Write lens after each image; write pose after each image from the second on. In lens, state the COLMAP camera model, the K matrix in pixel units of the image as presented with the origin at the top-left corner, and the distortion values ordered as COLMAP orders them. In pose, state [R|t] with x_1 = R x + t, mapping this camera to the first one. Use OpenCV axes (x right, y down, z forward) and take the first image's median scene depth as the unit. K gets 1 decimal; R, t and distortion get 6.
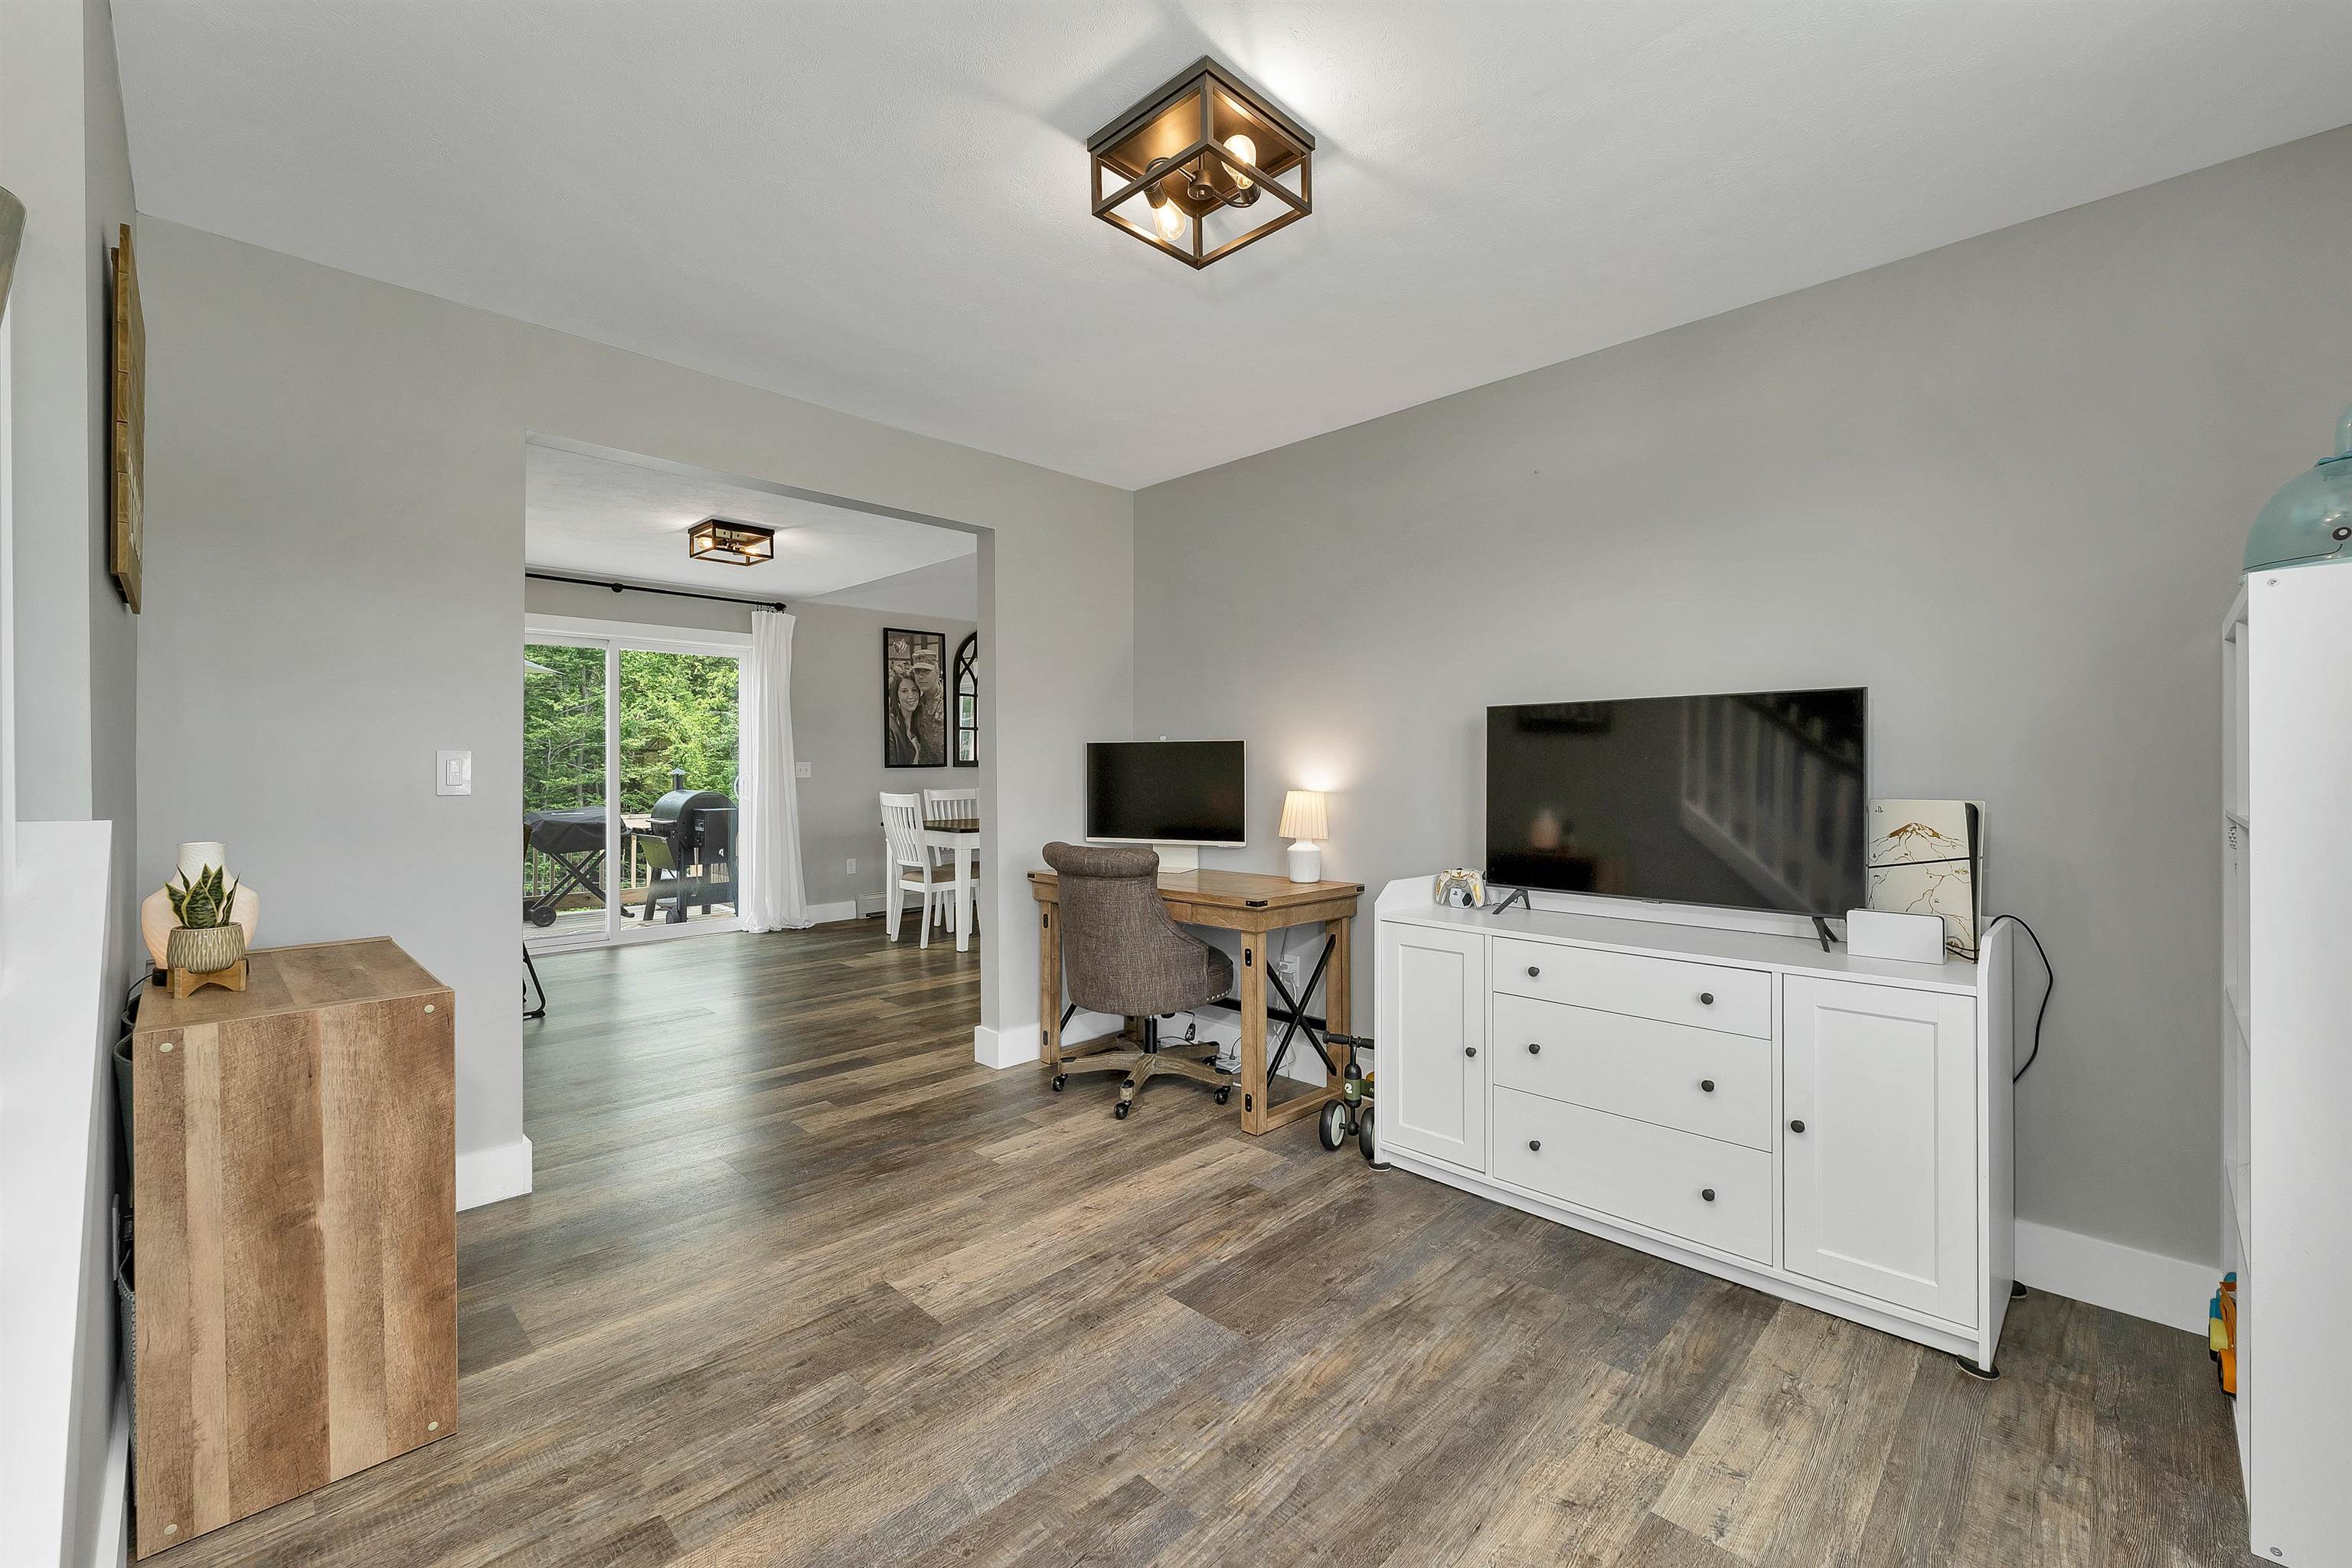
lens RADIAL K [[951.6, 0, 1173.9], [0, 951.6, 766.2], [0, 0, 1]] dist [-0.000804, -0.000032]
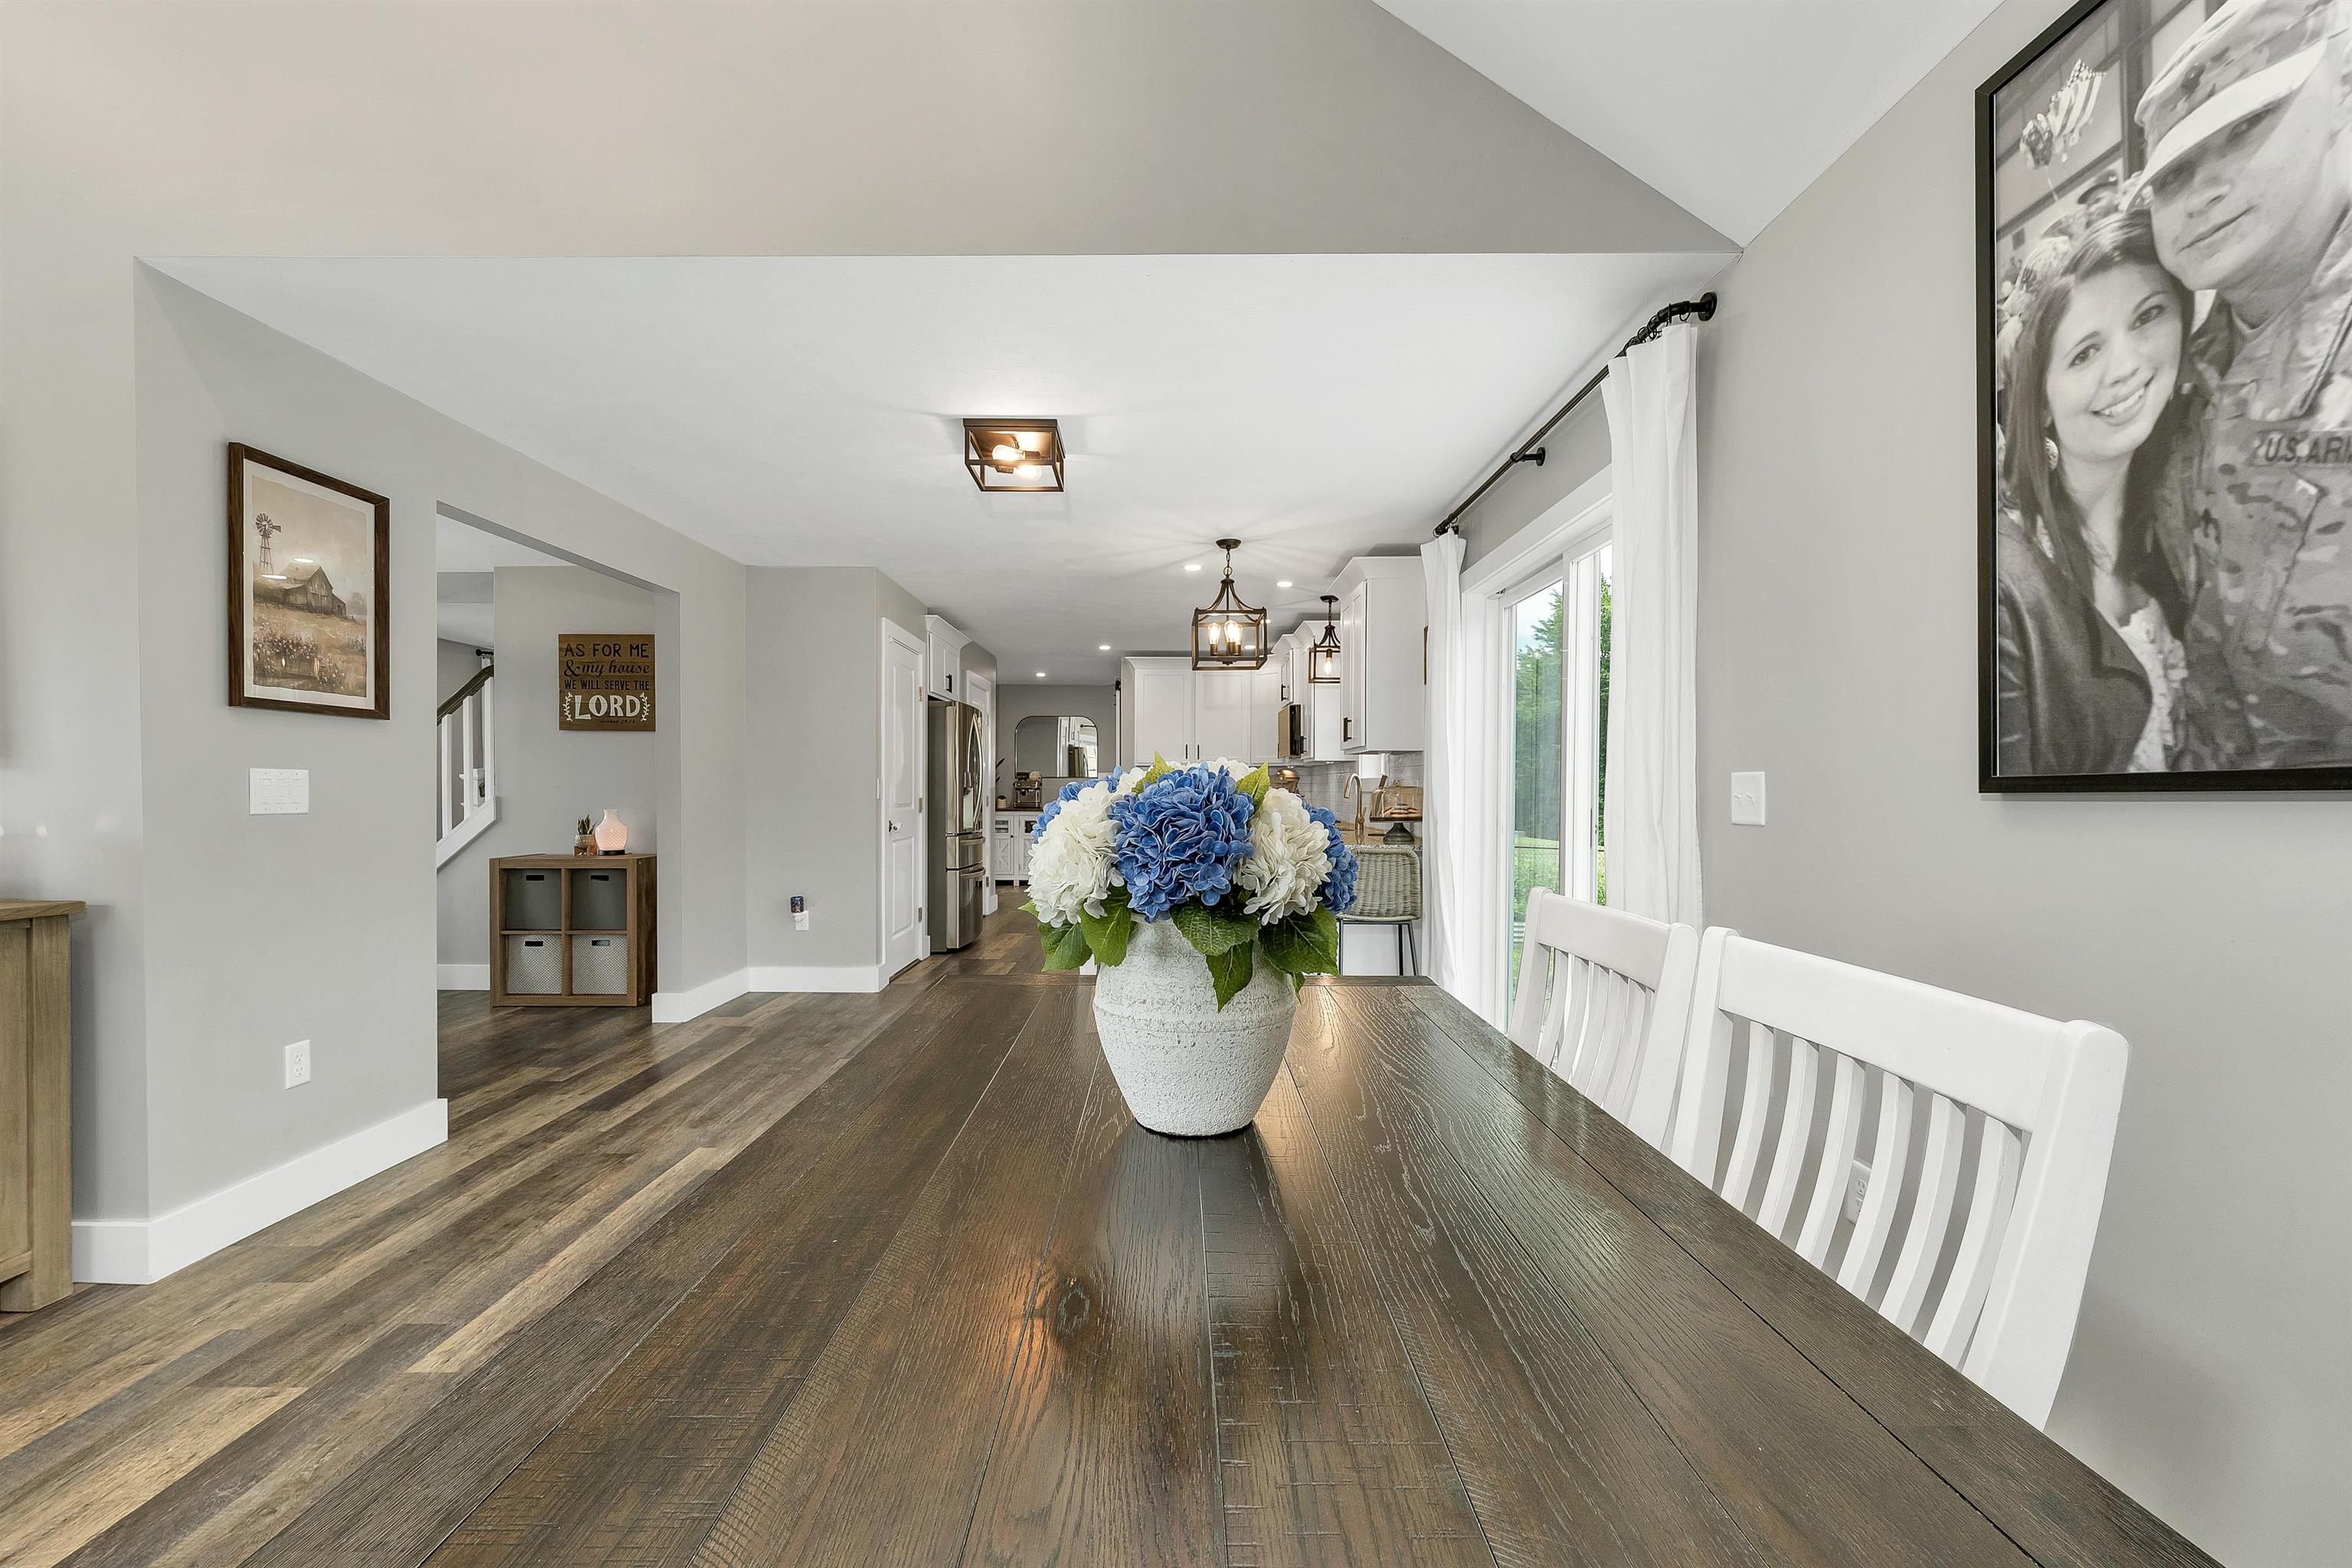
lens RADIAL K [[970.5, 0, 1170.0], [0, 970.5, 792.9], [0, 0, 1]] dist [-0.001439, -0.000032]
pose [[-0.719824, 0.005622, -0.694134, -0.038642], [-0.001550, 0.999952, 0.009707, -0.000038], [0.694155, 0.008063, -0.719781, 1.003630]]
